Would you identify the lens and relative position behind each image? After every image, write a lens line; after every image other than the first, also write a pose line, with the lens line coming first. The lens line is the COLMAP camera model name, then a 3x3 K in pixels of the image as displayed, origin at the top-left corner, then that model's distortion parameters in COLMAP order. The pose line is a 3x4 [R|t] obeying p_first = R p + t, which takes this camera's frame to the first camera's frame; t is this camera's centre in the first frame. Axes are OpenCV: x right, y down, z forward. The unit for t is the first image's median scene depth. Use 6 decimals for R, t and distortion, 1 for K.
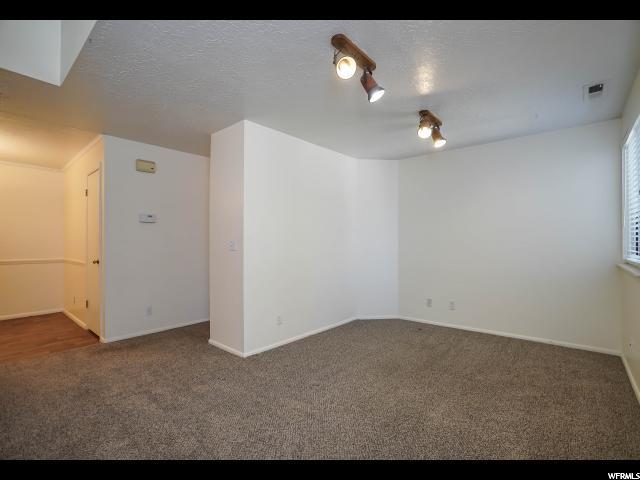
lens RADIAL K [[306.9, 0, 324.4], [0, 306.9, 238.7], [0, 0, 1]] dist [-0.018153, 0.000622]
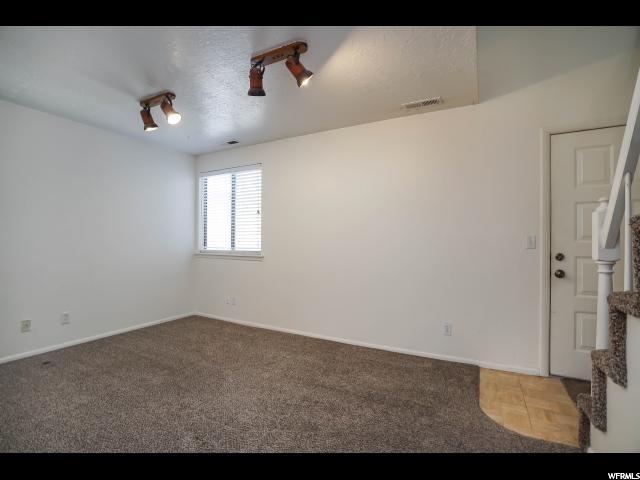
lens RADIAL K [[306.9, 0, 324.4], [0, 306.9, 238.7], [0, 0, 1]] dist [-0.018153, 0.000622]
pose [[-0.195728, 0.001175, 0.980658, -0.542421], [-0.016858, 0.999847, -0.004562, 0.008381], [-0.980513, -0.017424, -0.195678, 0.589809]]
